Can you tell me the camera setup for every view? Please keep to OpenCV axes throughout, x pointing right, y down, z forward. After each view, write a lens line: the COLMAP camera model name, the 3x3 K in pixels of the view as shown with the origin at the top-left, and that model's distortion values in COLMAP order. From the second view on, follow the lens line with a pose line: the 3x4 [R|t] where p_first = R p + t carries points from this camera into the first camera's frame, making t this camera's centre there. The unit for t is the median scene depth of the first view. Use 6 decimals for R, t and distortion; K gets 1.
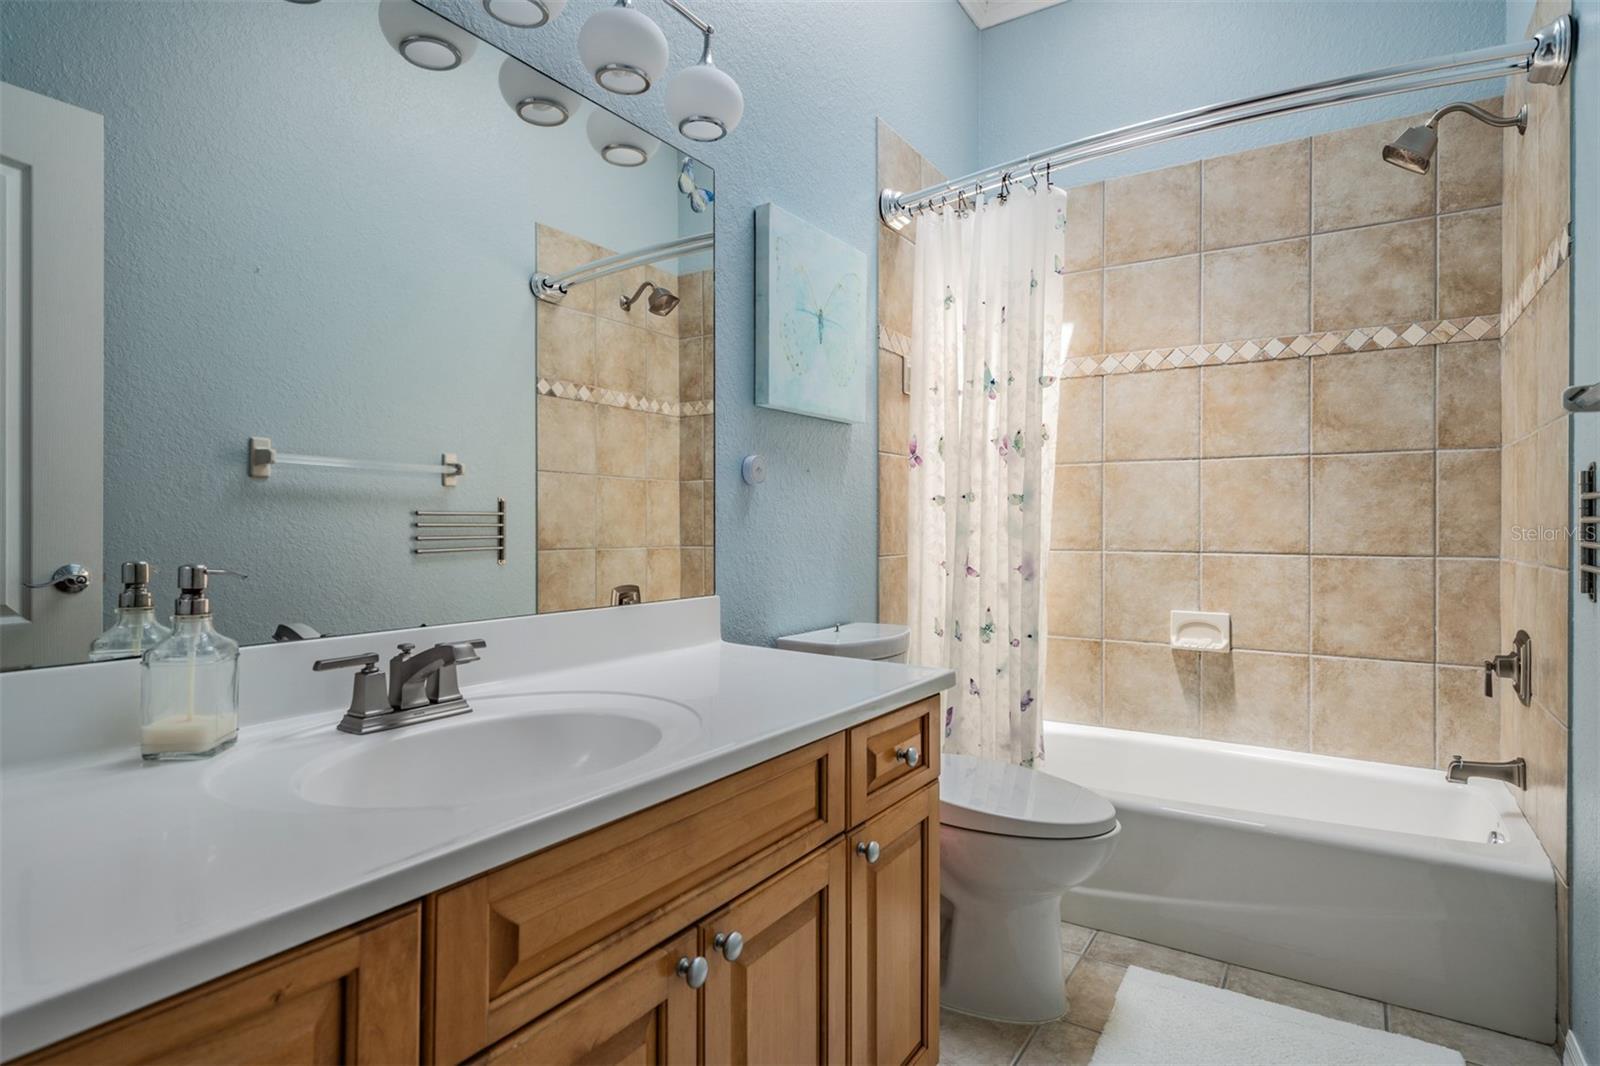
lens RADIAL K [[855.7, 0, 800.2], [0, 855.7, 527.0], [0, 0, 1]] dist [0.000803, 0.001550]
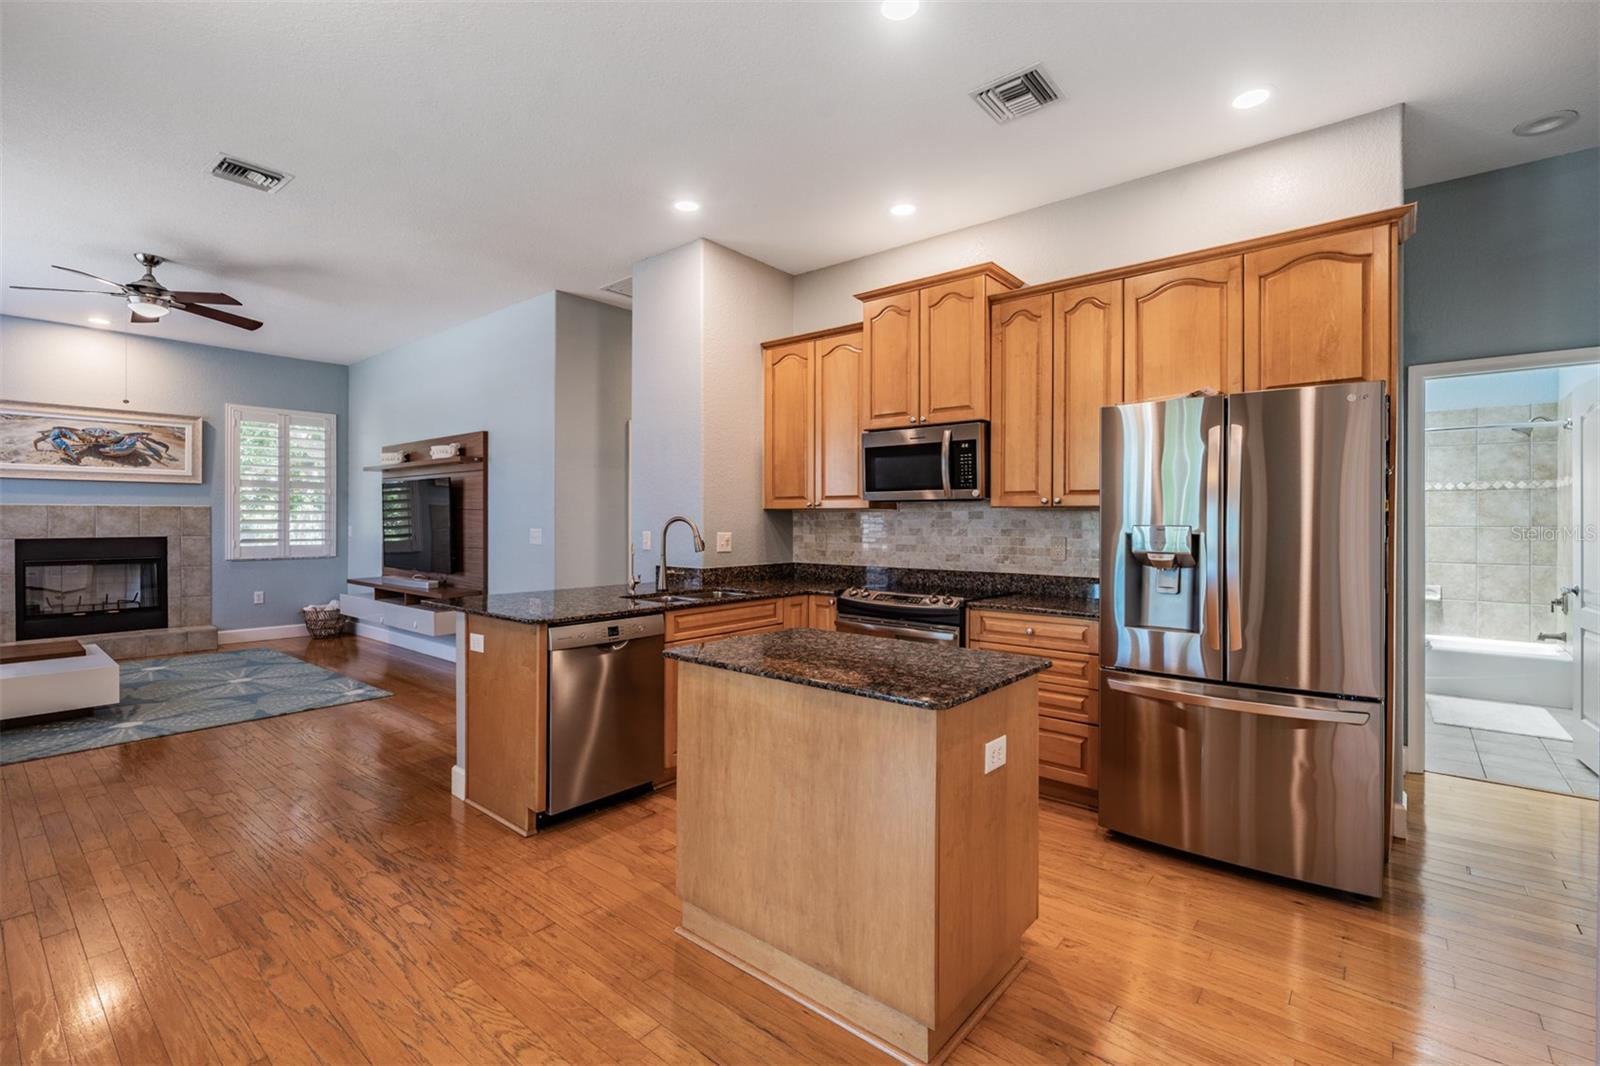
lens RADIAL K [[718.5, 0, 792.4], [0, 718.5, 520.3], [0, 0, 1]] dist [0.000495, -0.000913]
pose [[0.991660, 0.002244, -0.128859, -1.247897], [-0.002528, 0.999995, -0.002044, -0.094718], [0.128854, 0.002352, 0.991661, -1.516071]]
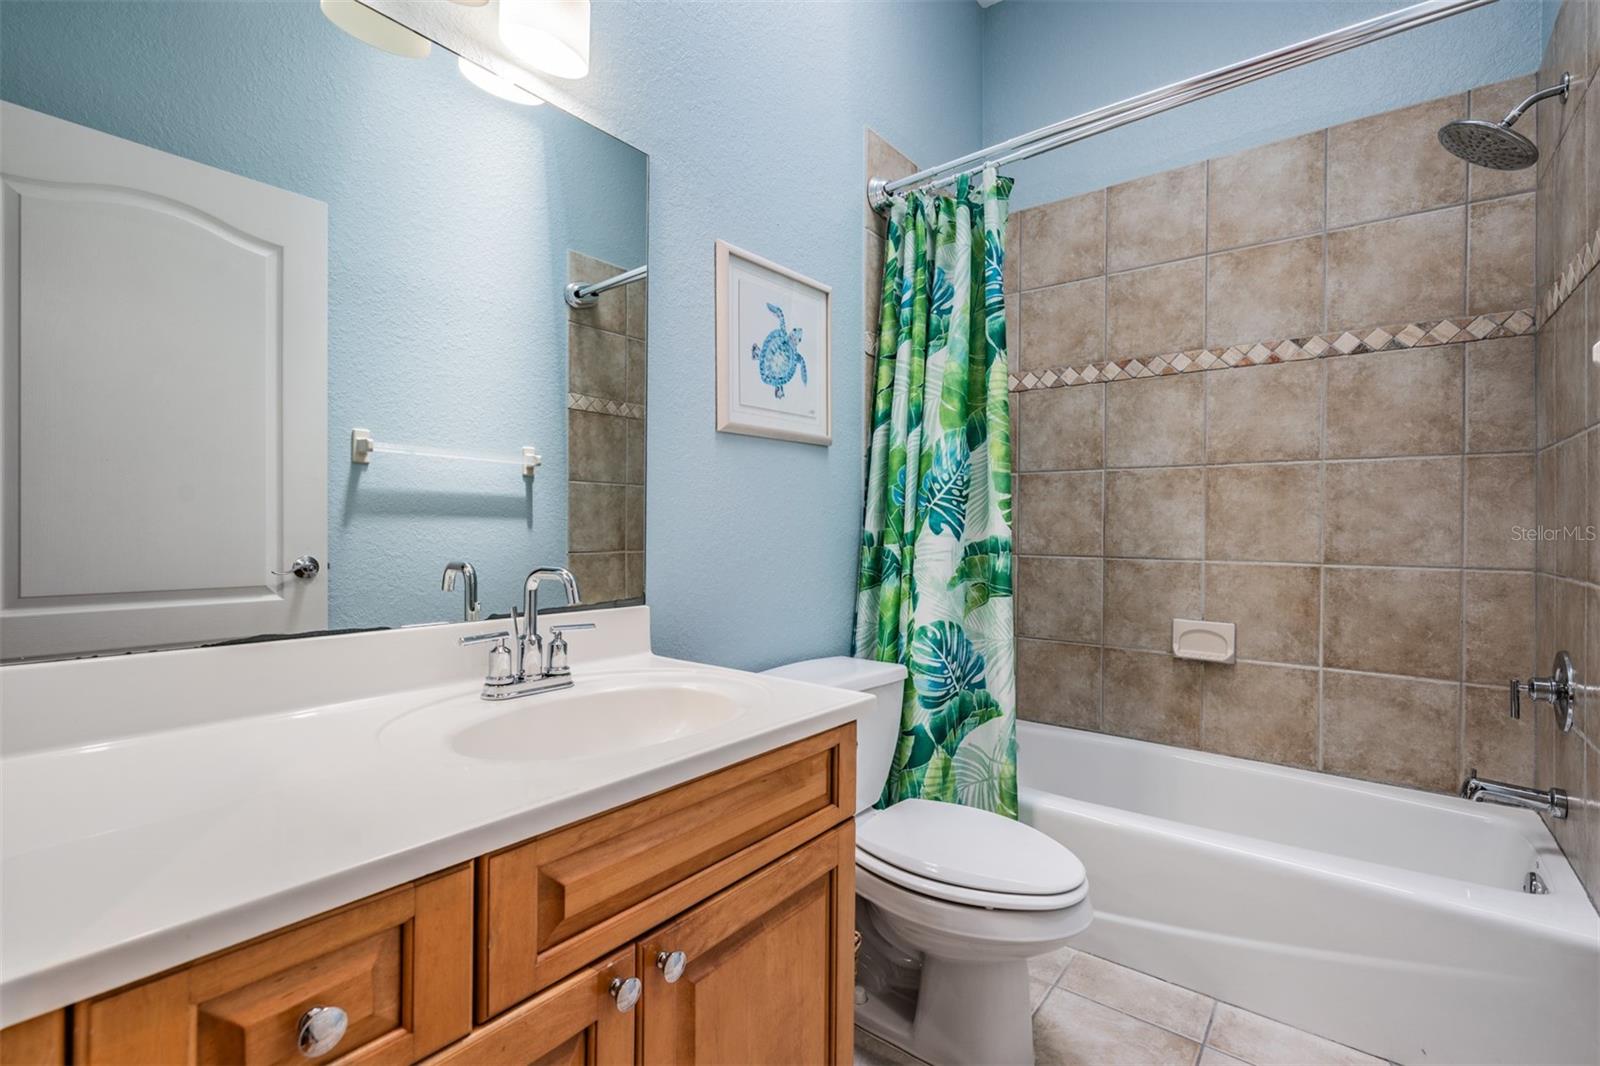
lens RADIAL K [[718.5, 0, 796.6], [0, 718.5, 527.9], [0, 0, 1]] dist [0.000495, -0.000913]
pose [[0.994230, 0.006788, -0.107057, 0.098406], [-0.006868, 0.999976, -0.000382, -0.005157], [0.107052, 0.001115, 0.994253, 0.137885]]
